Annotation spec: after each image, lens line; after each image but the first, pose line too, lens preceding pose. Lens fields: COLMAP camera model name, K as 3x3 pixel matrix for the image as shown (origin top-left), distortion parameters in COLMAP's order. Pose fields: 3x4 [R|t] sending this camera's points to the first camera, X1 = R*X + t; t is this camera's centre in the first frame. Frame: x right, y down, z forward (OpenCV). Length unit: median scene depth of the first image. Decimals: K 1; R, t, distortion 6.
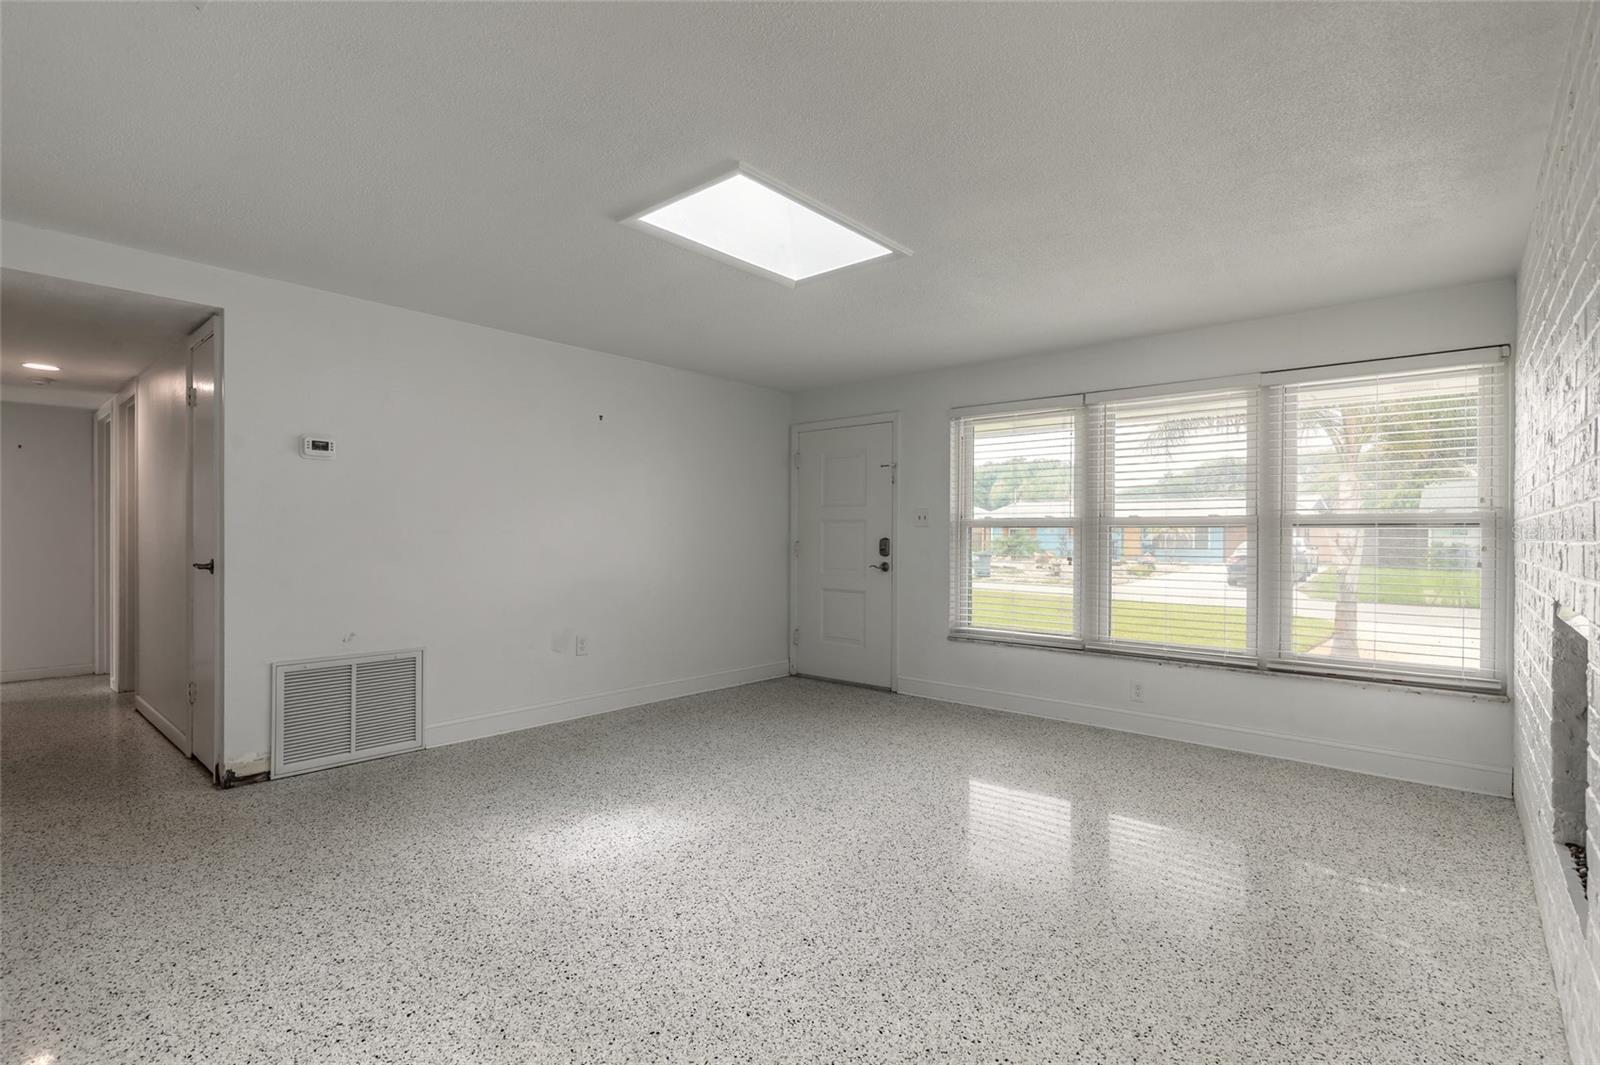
lens RADIAL K [[754.1, 0, 795.6], [0, 754.1, 535.7], [0, 0, 1]] dist [-0.002302, 0.000187]
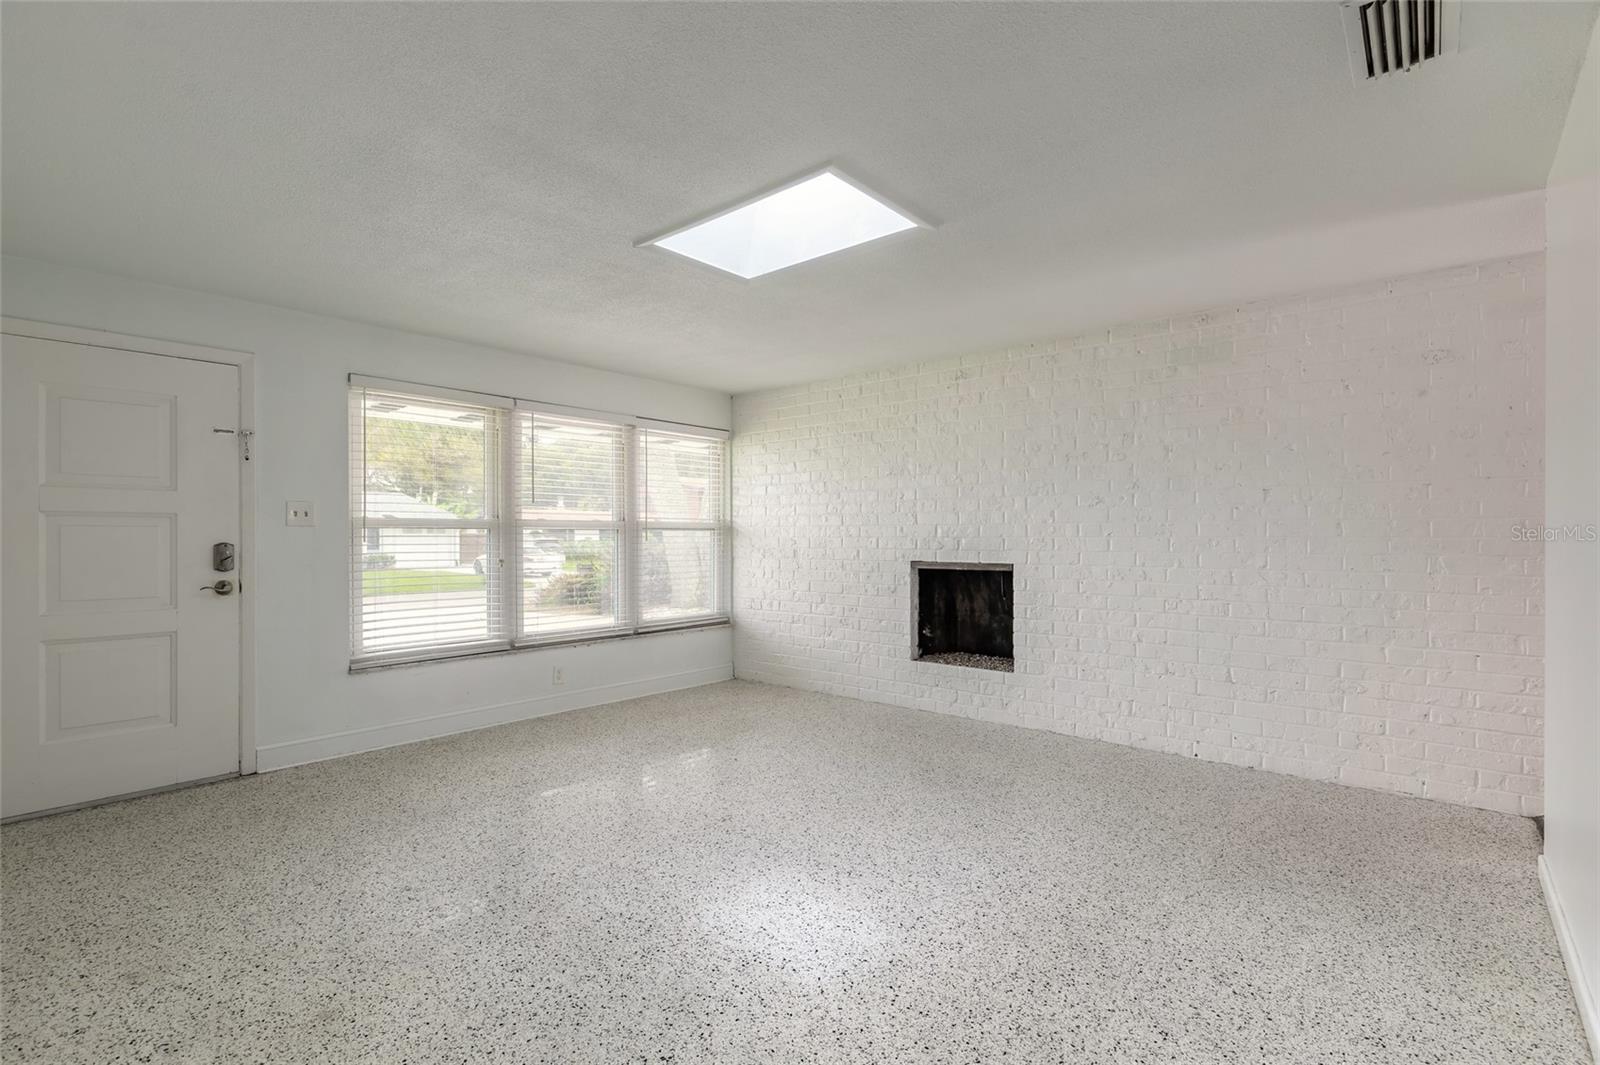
lens RADIAL K [[754.1, 0, 793.0], [0, 754.1, 541.9], [0, 0, 1]] dist [-0.002302, 0.000187]
pose [[-0.009890, -0.013288, 0.999863, -0.725971], [0.003432, 0.999905, 0.013323, -0.006738], [-0.999945, 0.003563, -0.009844, 0.713127]]
